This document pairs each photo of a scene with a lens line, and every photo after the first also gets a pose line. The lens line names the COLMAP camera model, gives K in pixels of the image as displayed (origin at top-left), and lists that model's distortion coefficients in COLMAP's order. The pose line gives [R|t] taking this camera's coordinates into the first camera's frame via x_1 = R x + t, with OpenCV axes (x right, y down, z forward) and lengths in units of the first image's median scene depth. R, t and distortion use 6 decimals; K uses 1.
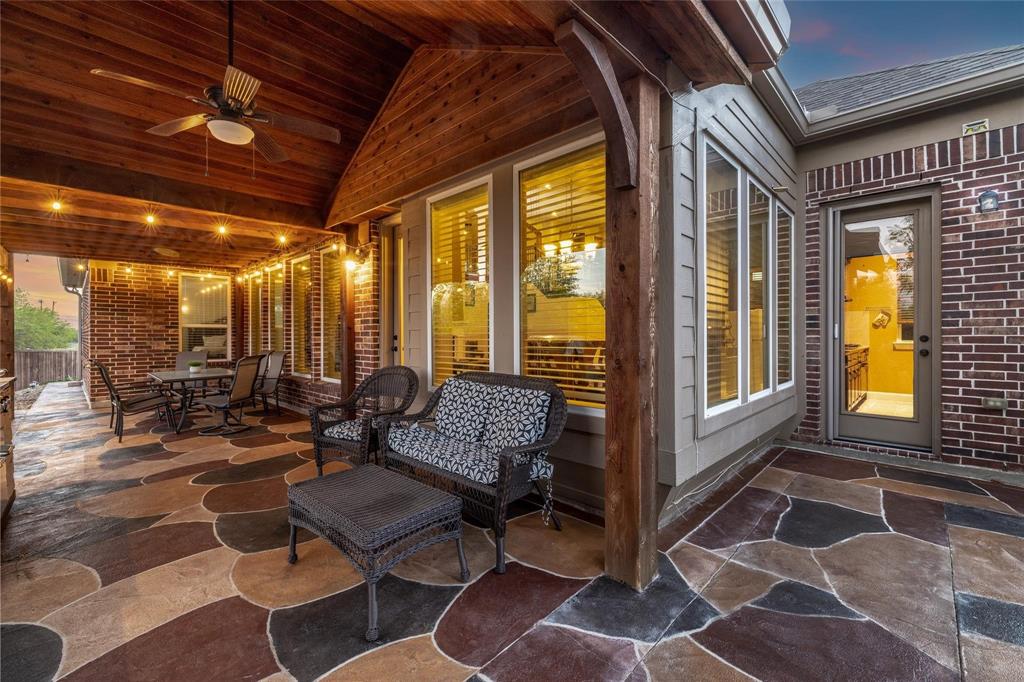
lens RADIAL K [[434.3, 0, 513.4], [0, 434.3, 338.2], [0, 0, 1]] dist [-0.000840, -0.000120]
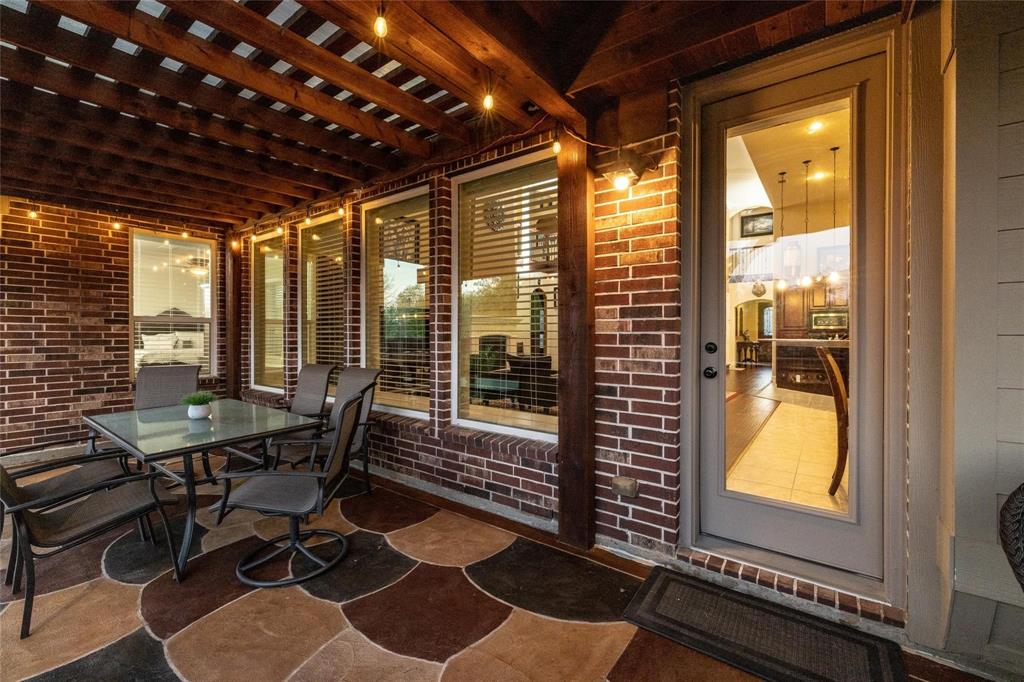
lens RADIAL K [[434.3, 0, 511.9], [0, 434.3, 336.6], [0, 0, 1]] dist [-0.000840, -0.000120]
pose [[0.992182, 0.003056, 0.124763, -0.356579], [-0.003396, 0.999991, 0.002511, -0.009049], [-0.124755, -0.002915, 0.992183, 0.383064]]
